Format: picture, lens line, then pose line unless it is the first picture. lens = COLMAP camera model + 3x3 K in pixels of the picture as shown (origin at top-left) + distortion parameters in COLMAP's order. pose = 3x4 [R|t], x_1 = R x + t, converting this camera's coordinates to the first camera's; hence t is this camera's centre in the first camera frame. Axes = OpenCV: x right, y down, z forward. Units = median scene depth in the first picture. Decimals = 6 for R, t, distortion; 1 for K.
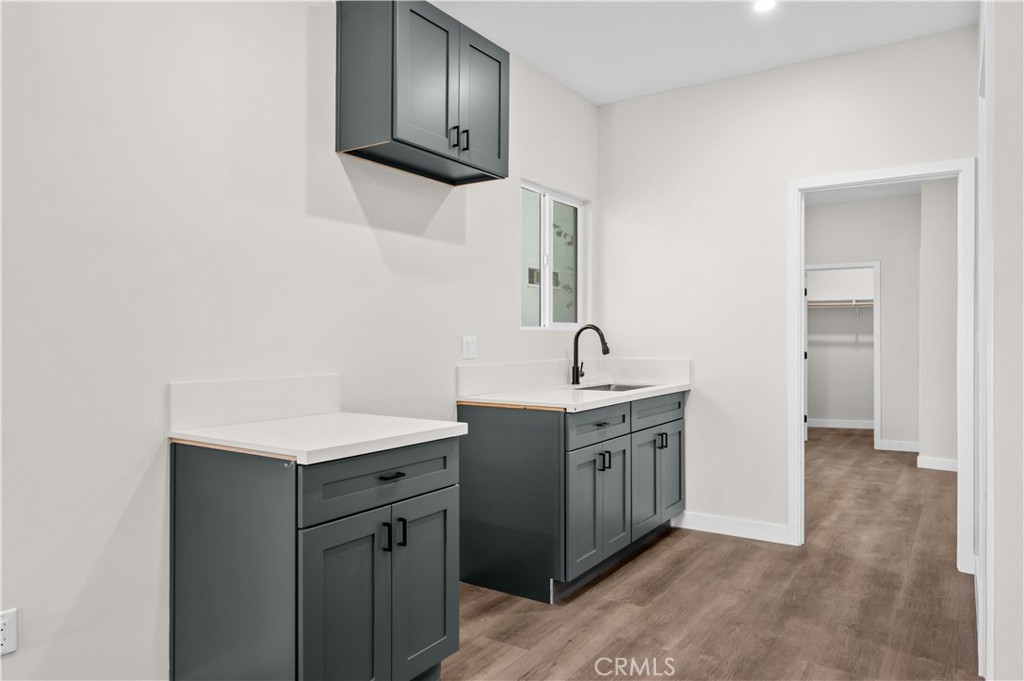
lens RADIAL K [[695.8, 0, 550.0], [0, 695.8, 321.9], [0, 0, 1]] dist [0.001700, -0.002894]
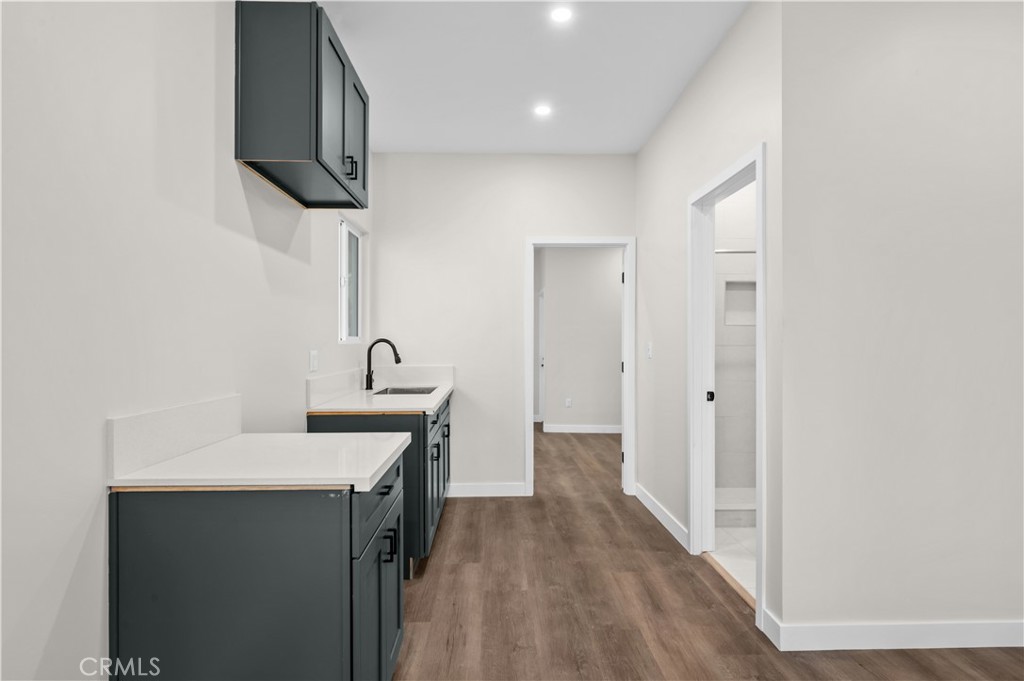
lens RADIAL K [[531.4, 0, 538.6], [0, 531.4, 336.0], [0, 0, 1]] dist [0.003541, -0.001260]
pose [[0.812419, 0.009959, 0.582989, -0.350163], [-0.015228, 0.999875, 0.004140, -0.011340], [-0.582875, -0.012241, 0.812470, 0.151640]]
